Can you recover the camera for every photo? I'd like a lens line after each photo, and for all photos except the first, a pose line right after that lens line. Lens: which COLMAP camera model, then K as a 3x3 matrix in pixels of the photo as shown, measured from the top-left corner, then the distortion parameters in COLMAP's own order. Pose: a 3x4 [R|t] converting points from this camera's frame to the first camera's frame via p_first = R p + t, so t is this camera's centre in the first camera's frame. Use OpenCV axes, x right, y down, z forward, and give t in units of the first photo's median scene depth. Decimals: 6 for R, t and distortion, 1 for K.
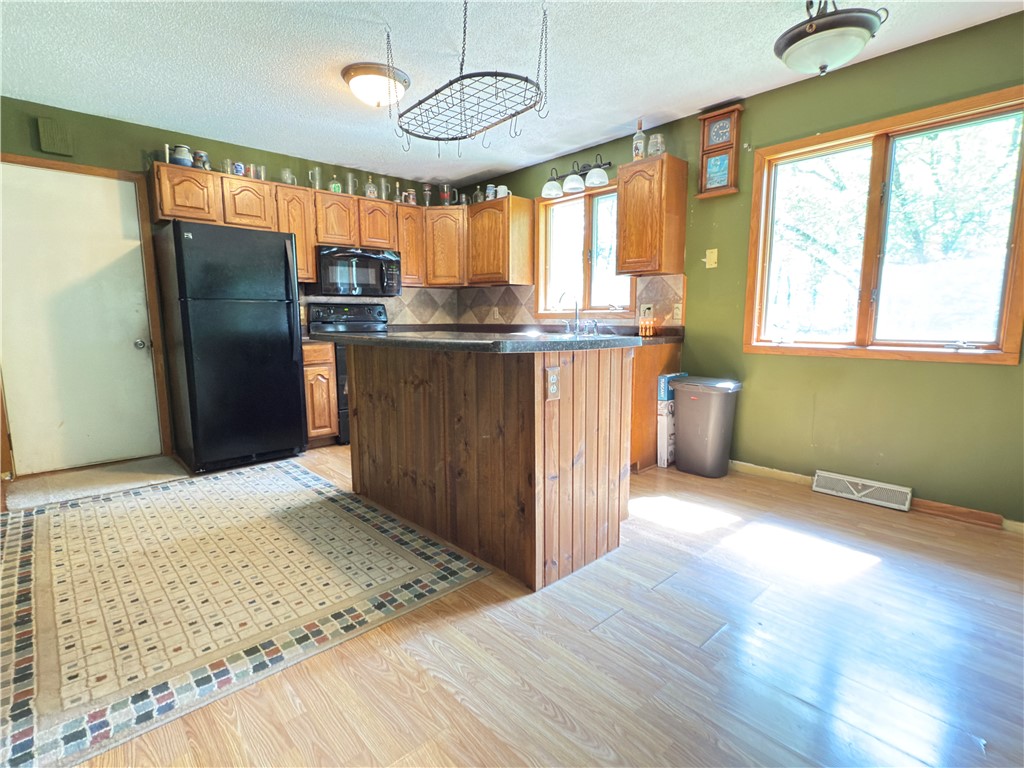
lens RADIAL K [[504.6, 0, 511.8], [0, 504.6, 384.8], [0, 0, 1]] dist [0.002850, -0.002382]
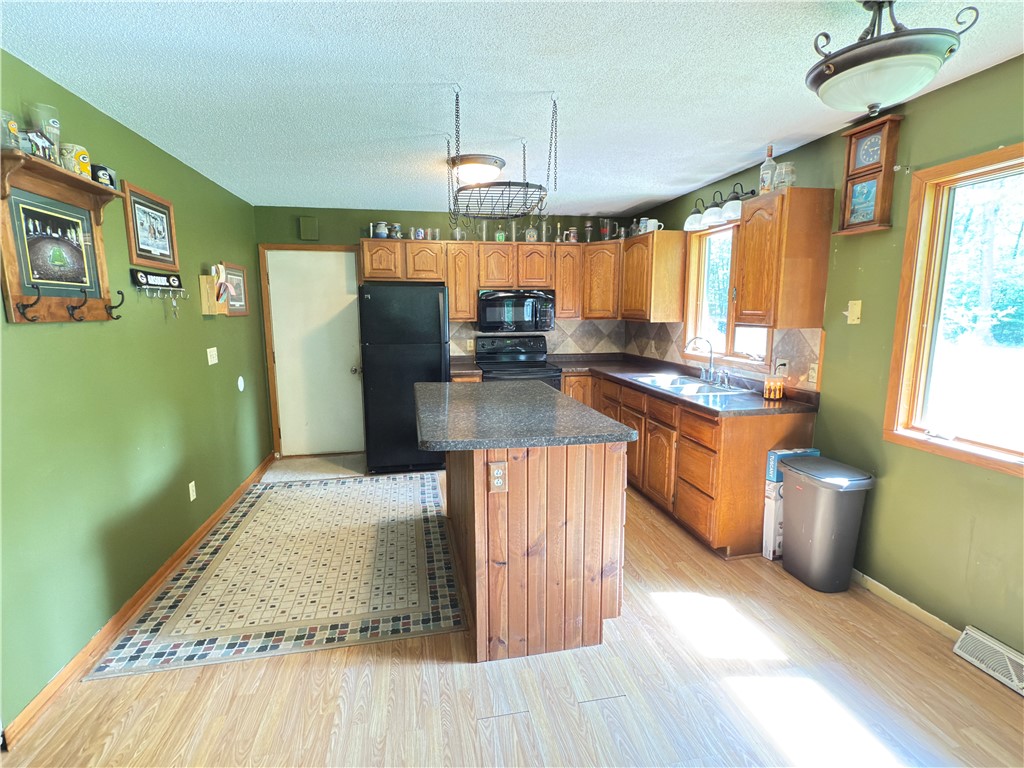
lens RADIAL K [[504.6, 0, 512.9], [0, 504.6, 384.2], [0, 0, 1]] dist [0.002850, -0.002382]
pose [[0.851346, 0.079025, -0.518618, 0.371375], [-0.067404, 0.996873, 0.041251, -0.140745], [0.520256, -0.000162, 0.854010, 0.064480]]
